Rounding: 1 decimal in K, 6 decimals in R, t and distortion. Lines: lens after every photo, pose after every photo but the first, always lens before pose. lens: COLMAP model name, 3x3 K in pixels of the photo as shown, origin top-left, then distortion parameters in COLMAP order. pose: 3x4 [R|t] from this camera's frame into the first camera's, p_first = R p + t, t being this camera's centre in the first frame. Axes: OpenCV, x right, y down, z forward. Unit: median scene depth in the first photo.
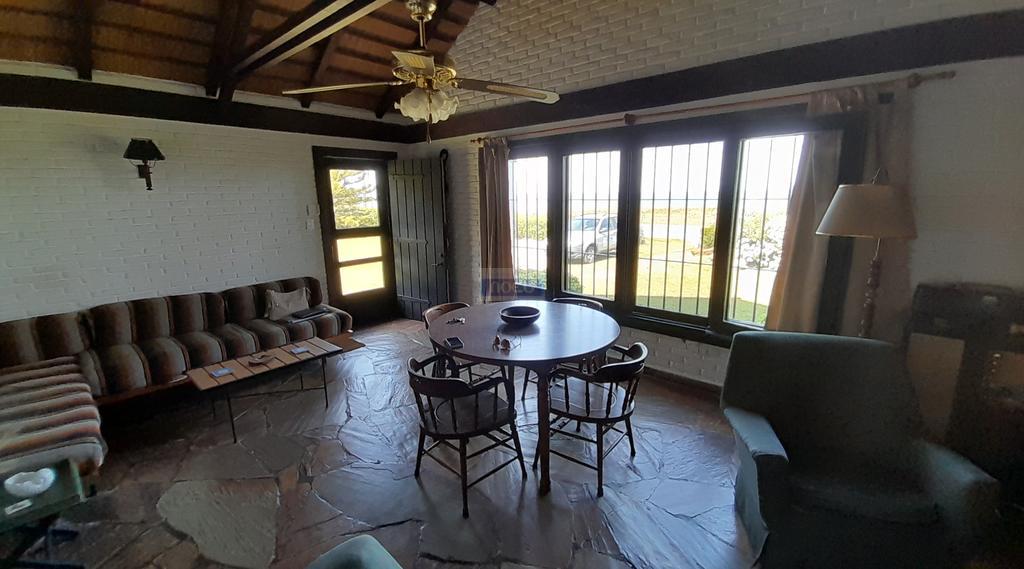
lens RADIAL K [[400.7, 0, 518.2], [0, 400.7, 273.1], [0, 0, 1]] dist [0.009968, -0.013732]
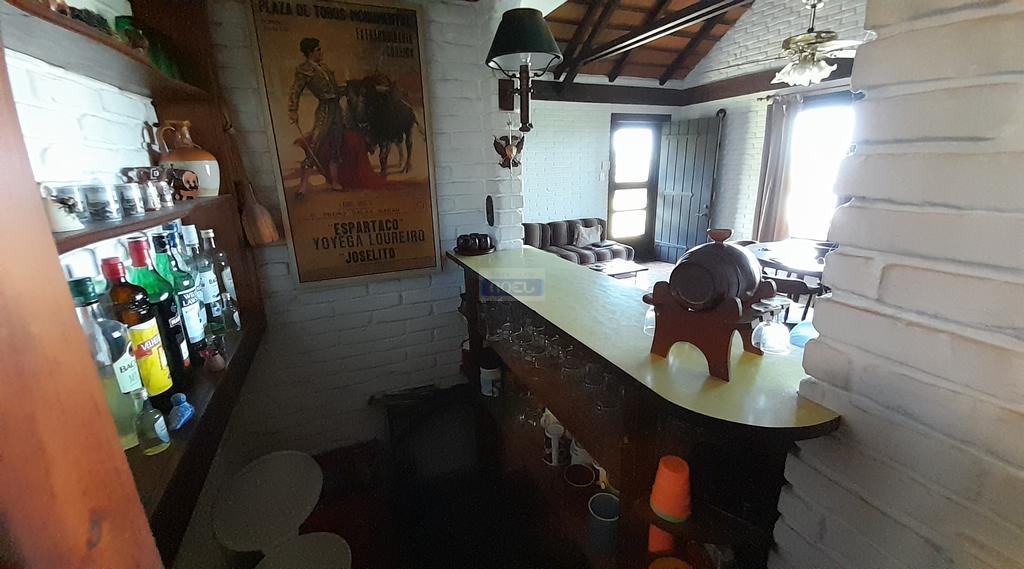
lens RADIAL K [[400.7, 0, 518.2], [0, 400.7, 273.1], [0, 0, 1]] dist [0.009968, -0.013732]
pose [[0.891989, 0.112845, -0.437745, -0.167800], [-0.074351, 0.991777, 0.104162, 0.070018], [0.445900, -0.060365, 0.893045, -0.279468]]
